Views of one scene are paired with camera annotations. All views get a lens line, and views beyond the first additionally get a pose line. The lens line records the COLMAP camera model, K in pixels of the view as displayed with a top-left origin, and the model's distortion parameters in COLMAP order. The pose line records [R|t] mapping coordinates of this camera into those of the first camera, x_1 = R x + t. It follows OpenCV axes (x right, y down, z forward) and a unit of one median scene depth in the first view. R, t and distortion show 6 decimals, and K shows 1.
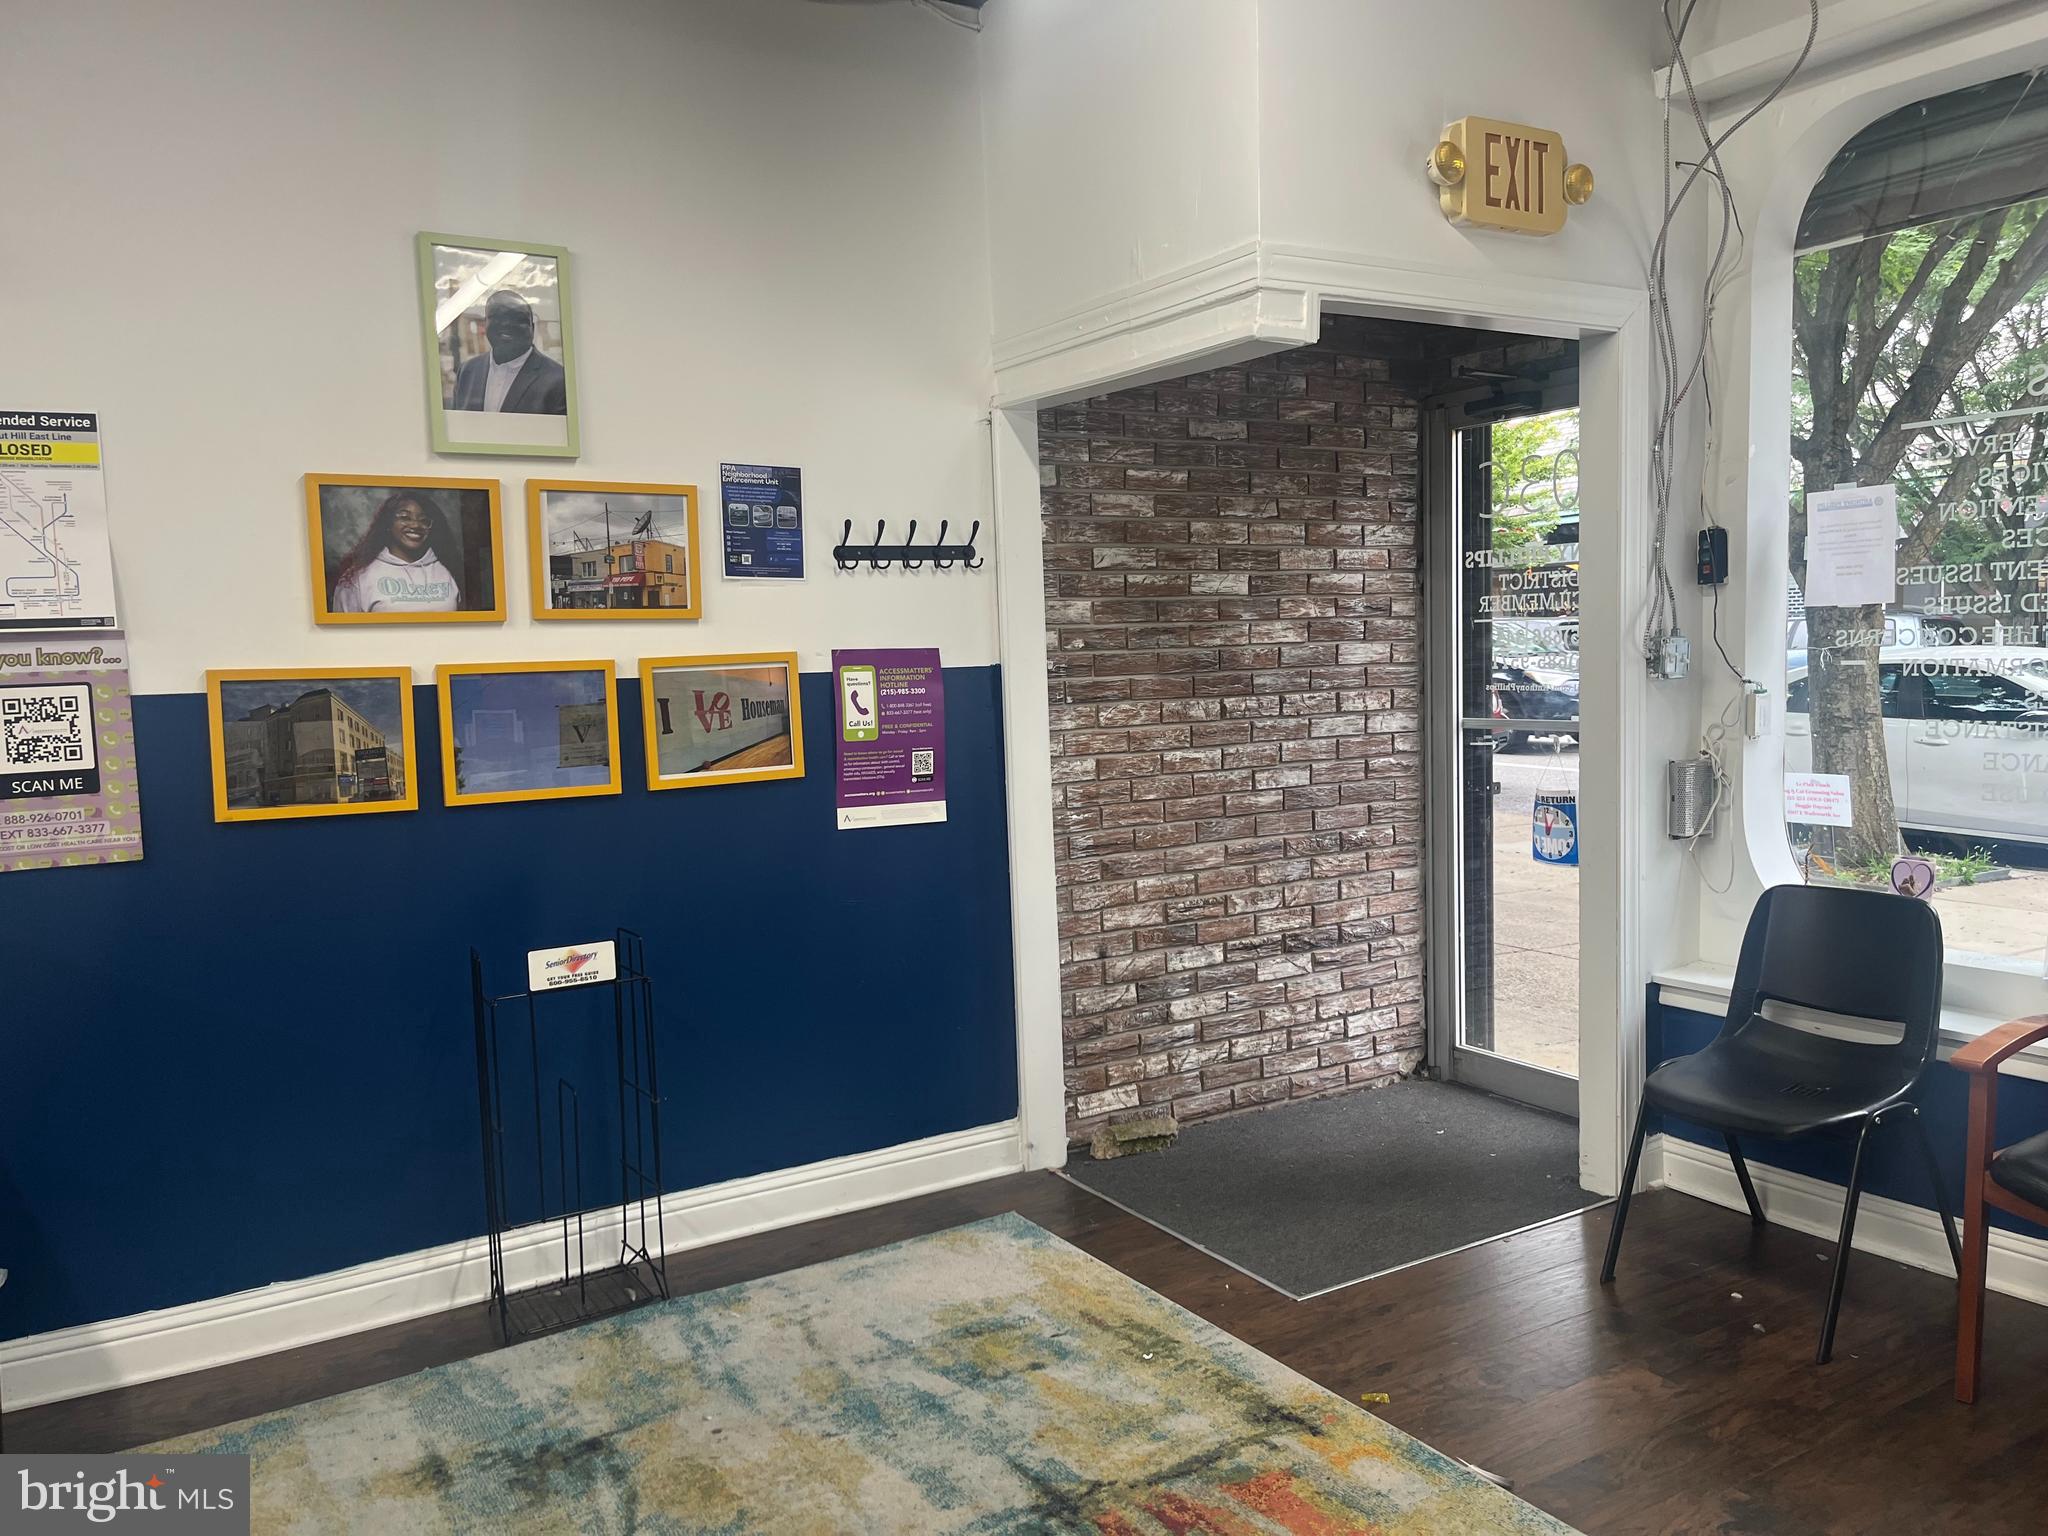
lens RADIAL K [[1556.1, 0, 1024.0], [0, 1556.1, 768.0], [0, 0, 1]] dist [0.010429, 0.002732]
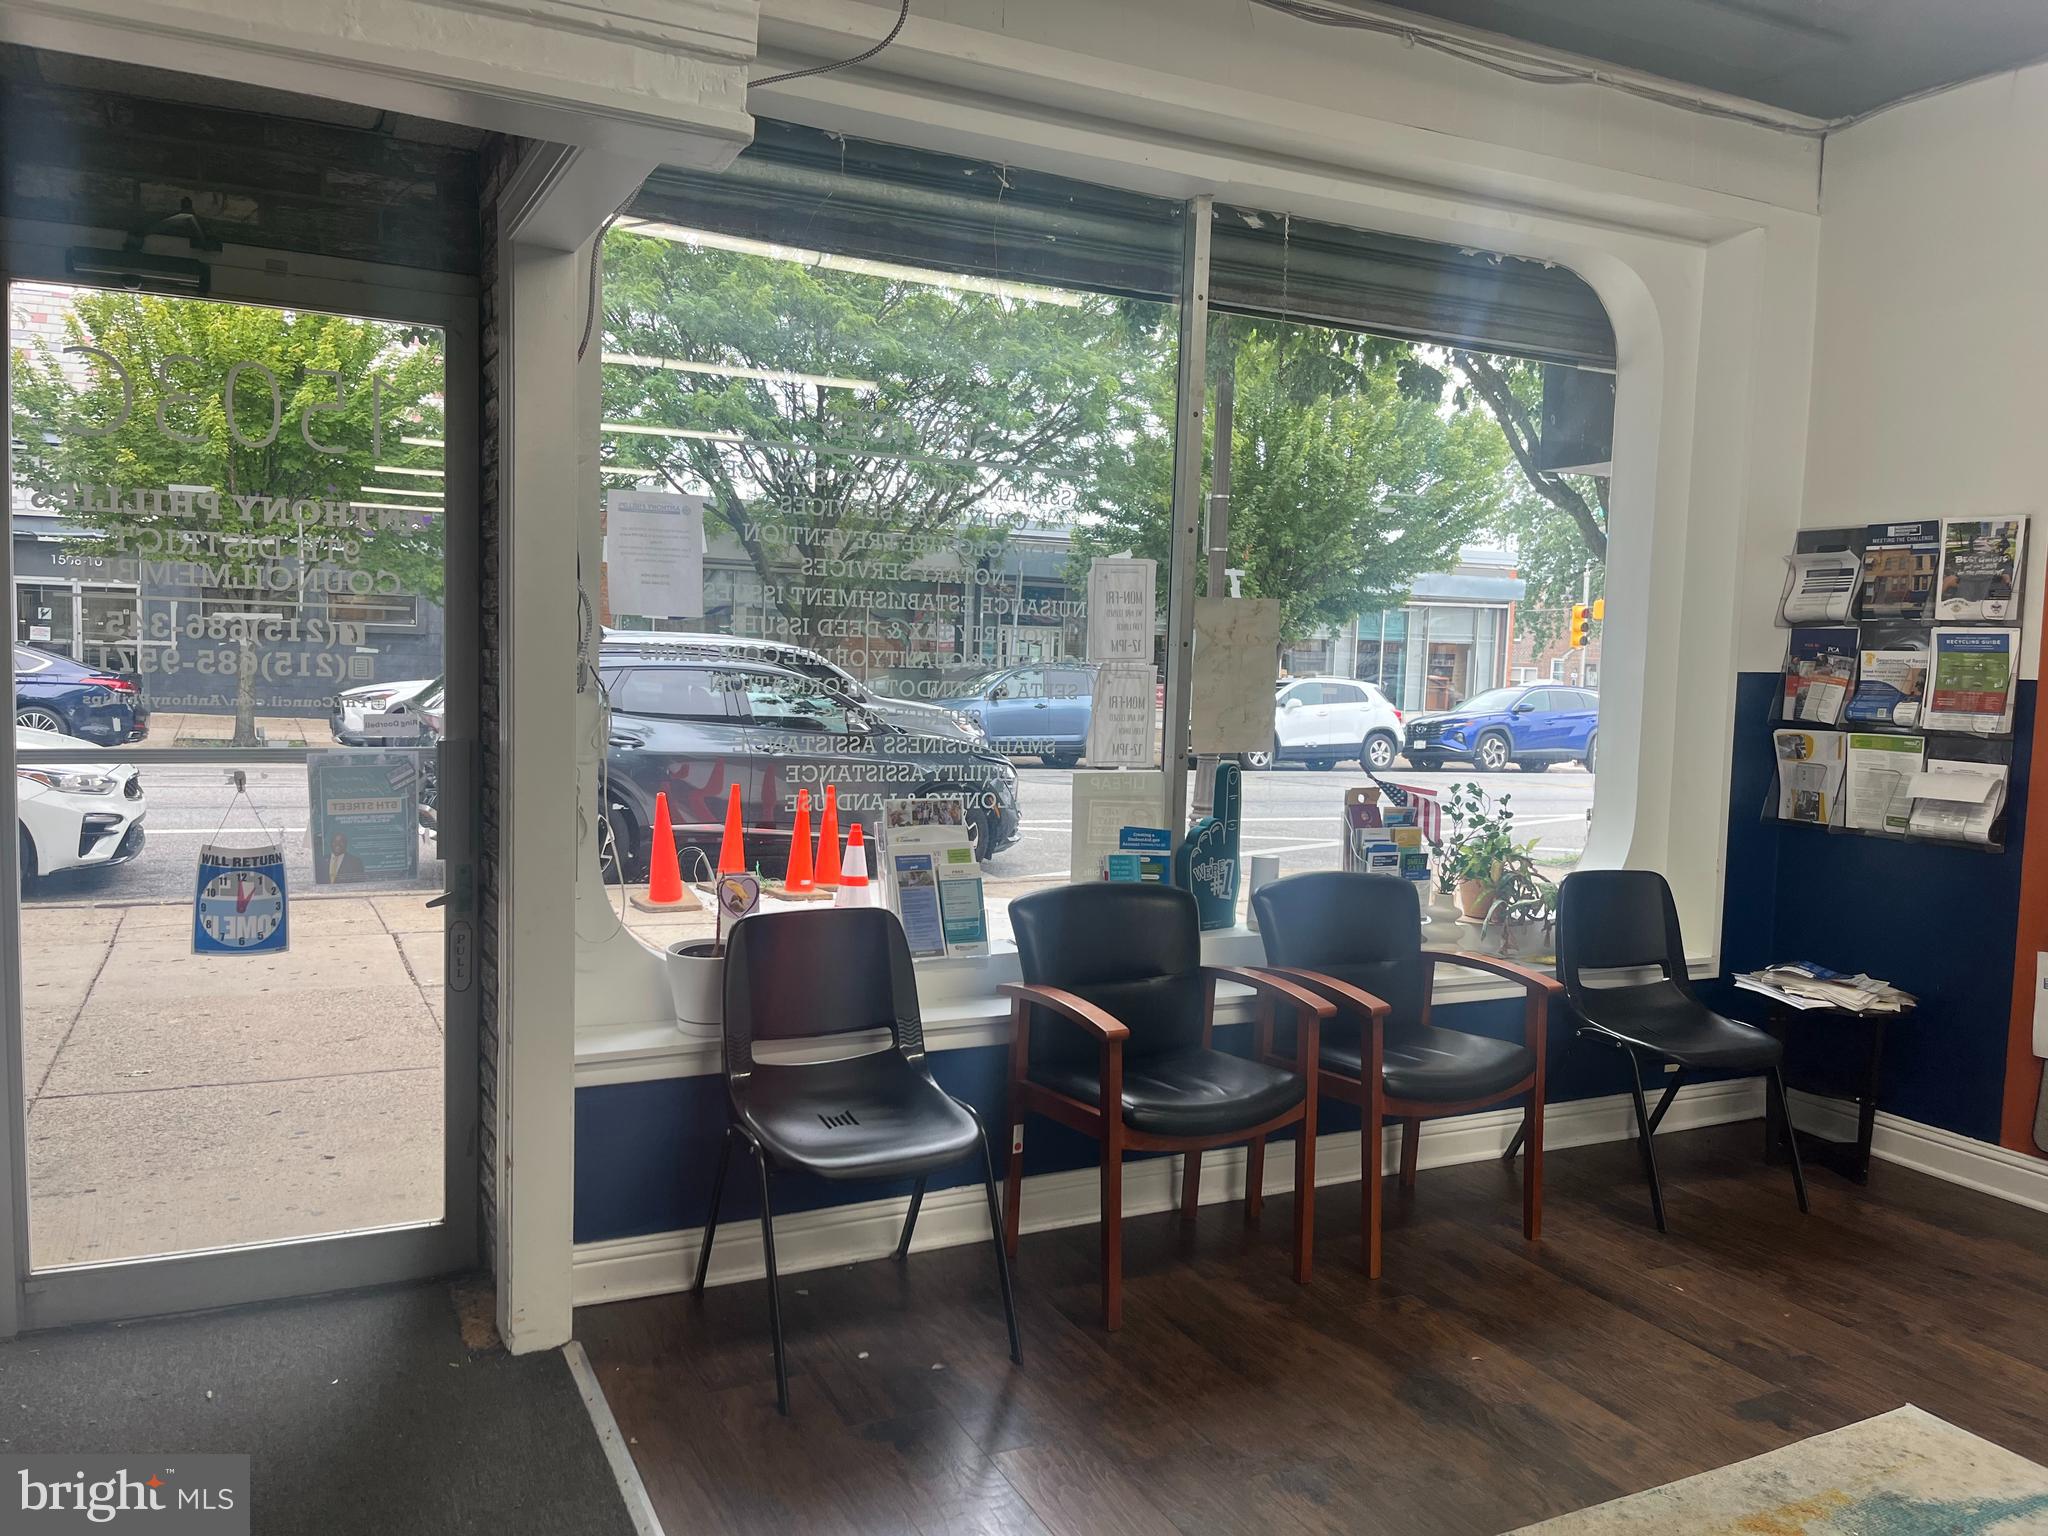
lens RADIAL K [[1556.1, 0, 1024.0], [0, 1556.1, 768.0], [0, 0, 1]] dist [0.010429, 0.002732]
pose [[0.087490, -0.049686, 0.994926, -0.333738], [0.039204, 0.998153, 0.046400, -0.041358], [-0.995394, 0.034945, 0.089276, 0.601413]]
